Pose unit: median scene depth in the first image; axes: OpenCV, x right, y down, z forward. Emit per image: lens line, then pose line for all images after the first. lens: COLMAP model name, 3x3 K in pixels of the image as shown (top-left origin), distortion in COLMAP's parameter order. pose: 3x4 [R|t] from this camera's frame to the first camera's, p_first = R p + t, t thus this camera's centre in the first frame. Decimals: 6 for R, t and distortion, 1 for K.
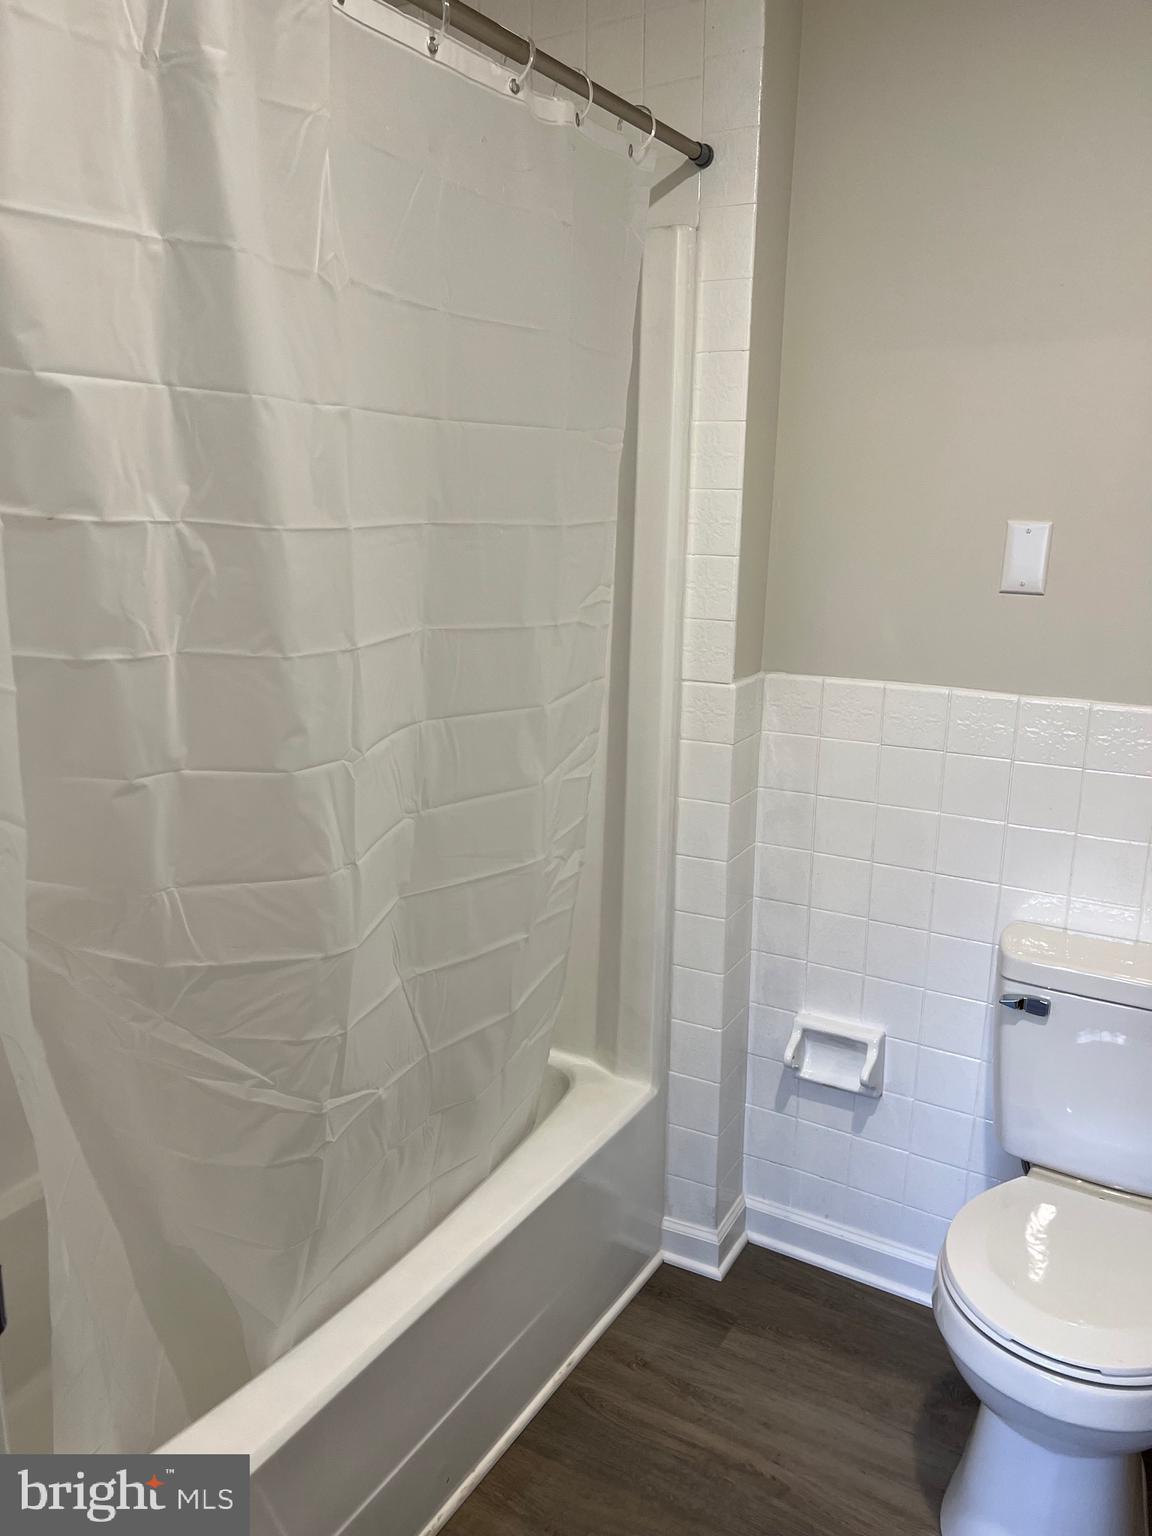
lens RADIAL K [[1140.1, 0, 561.0], [0, 1140.1, 788.4], [0, 0, 1]] dist [0.055854, -0.065668]
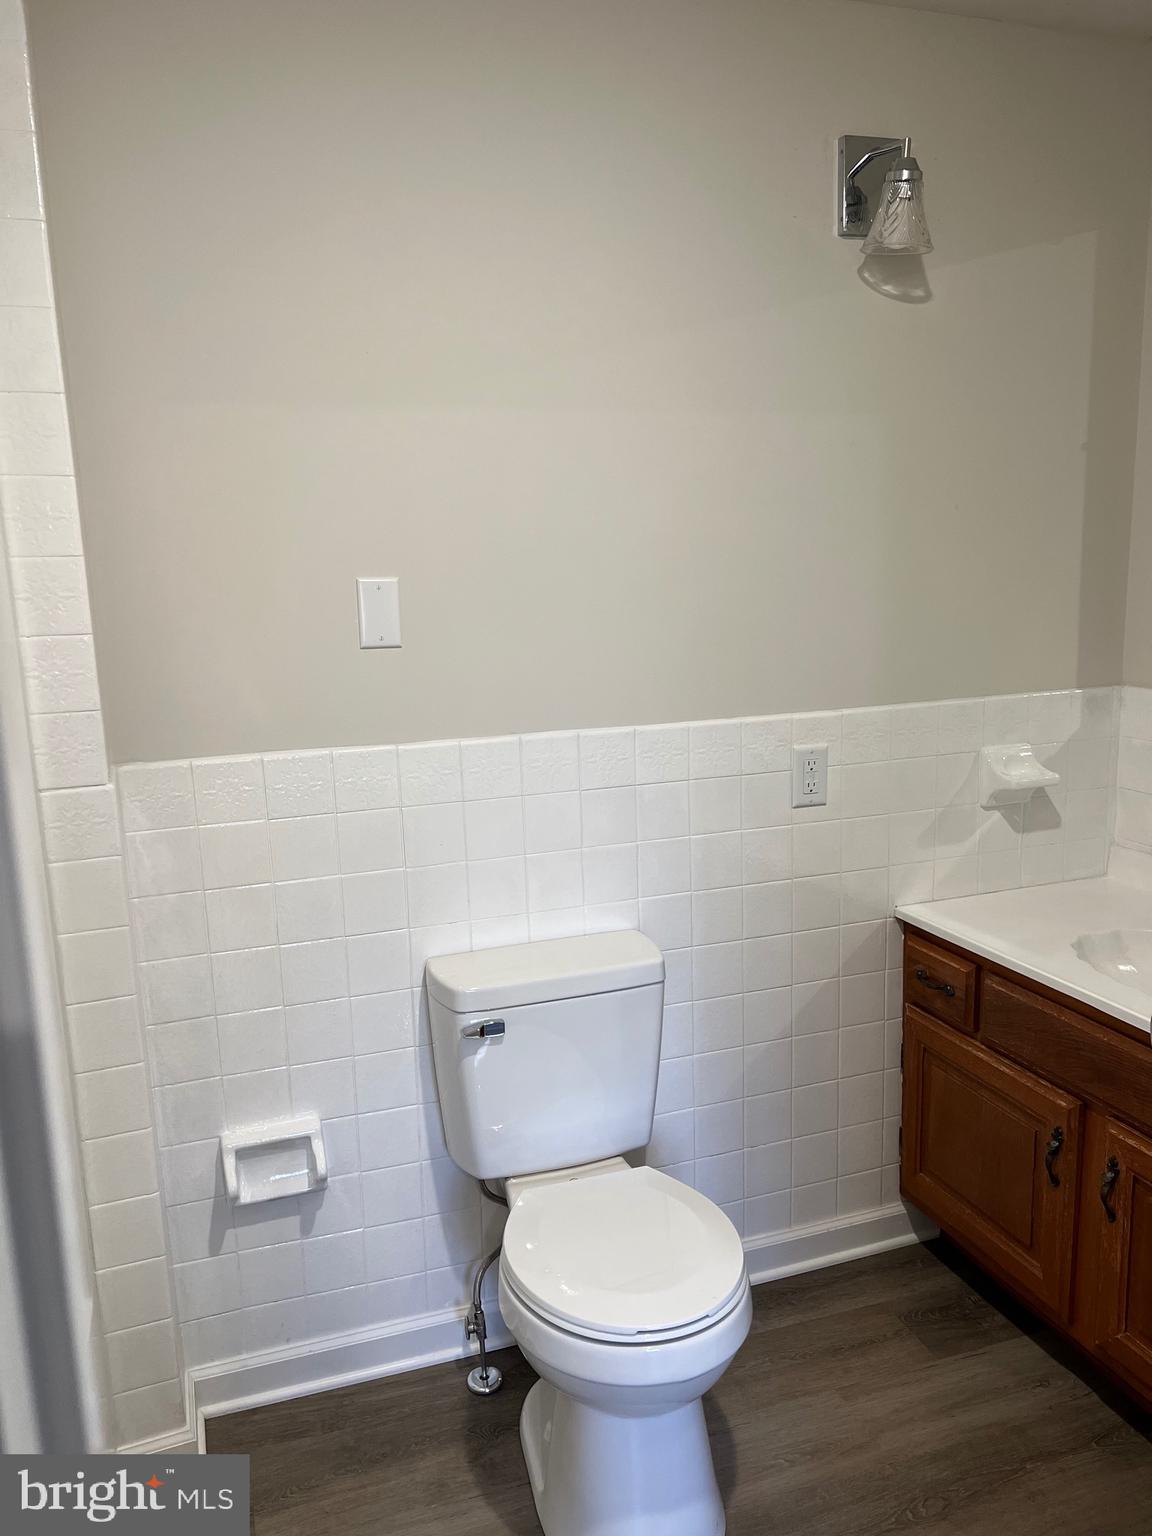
lens RADIAL K [[1140.1, 0, 561.0], [0, 1140.1, 788.4], [0, 0, 1]] dist [0.055854, -0.065668]
pose [[0.662886, -0.180287, 0.726691, -0.239196], [0.224242, 0.973829, 0.037047, -0.044291], [-0.714352, 0.138396, 0.685965, 0.182228]]
